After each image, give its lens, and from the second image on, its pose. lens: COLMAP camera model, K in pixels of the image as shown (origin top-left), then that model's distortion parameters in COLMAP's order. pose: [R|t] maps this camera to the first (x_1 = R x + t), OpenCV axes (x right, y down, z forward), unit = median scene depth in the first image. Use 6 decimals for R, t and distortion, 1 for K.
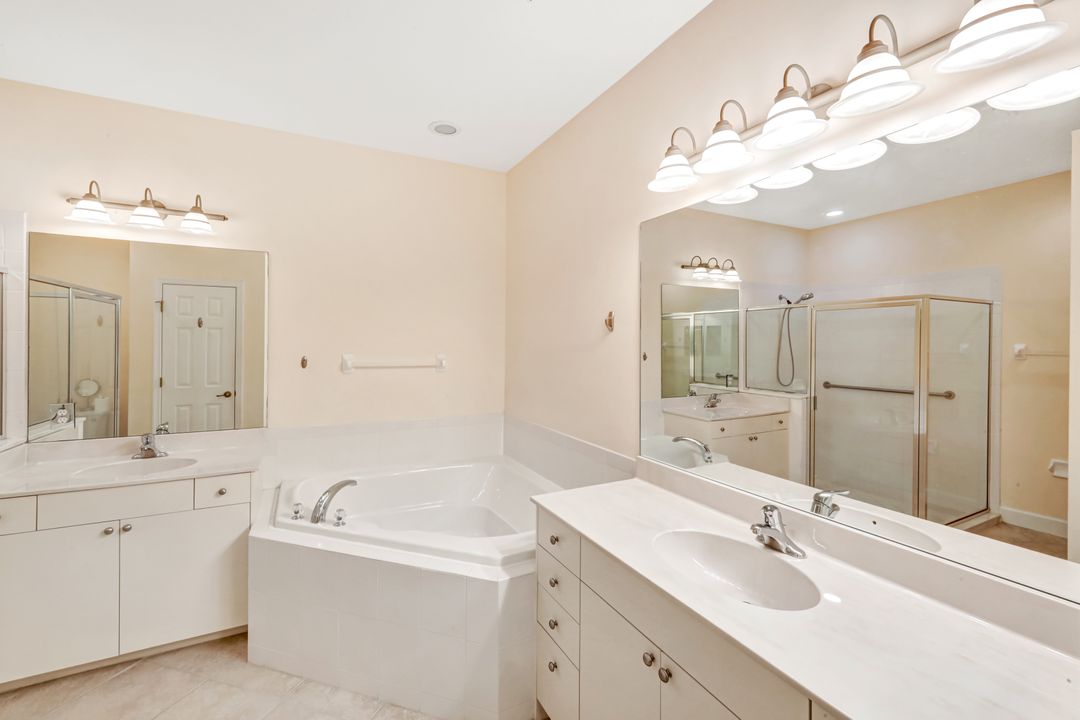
lens RADIAL K [[446.6, 0, 542.0], [0, 446.6, 345.2], [0, 0, 1]] dist [0.009117, -0.000189]
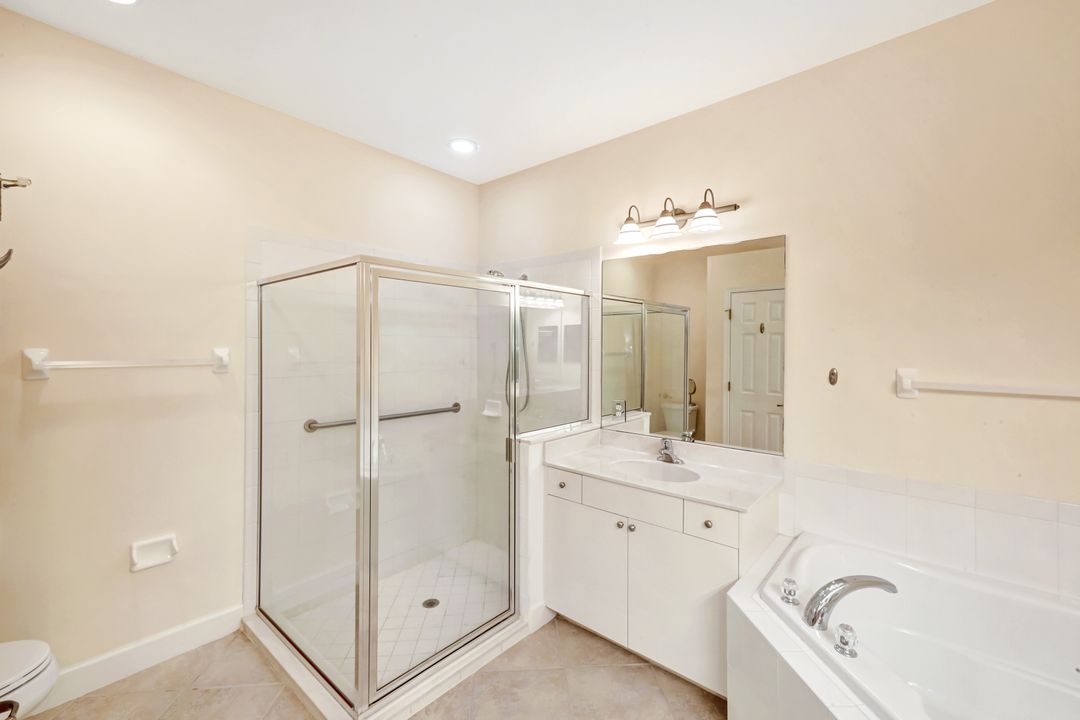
lens RADIAL K [[446.6, 0, 542.0], [0, 446.6, 345.2], [0, 0, 1]] dist [0.009117, -0.000189]
pose [[0.342854, -0.006479, -0.939366, -0.019859], [-0.006155, 0.999939, -0.009144, -0.003416], [0.939368, 0.008917, 0.342794, 0.393388]]
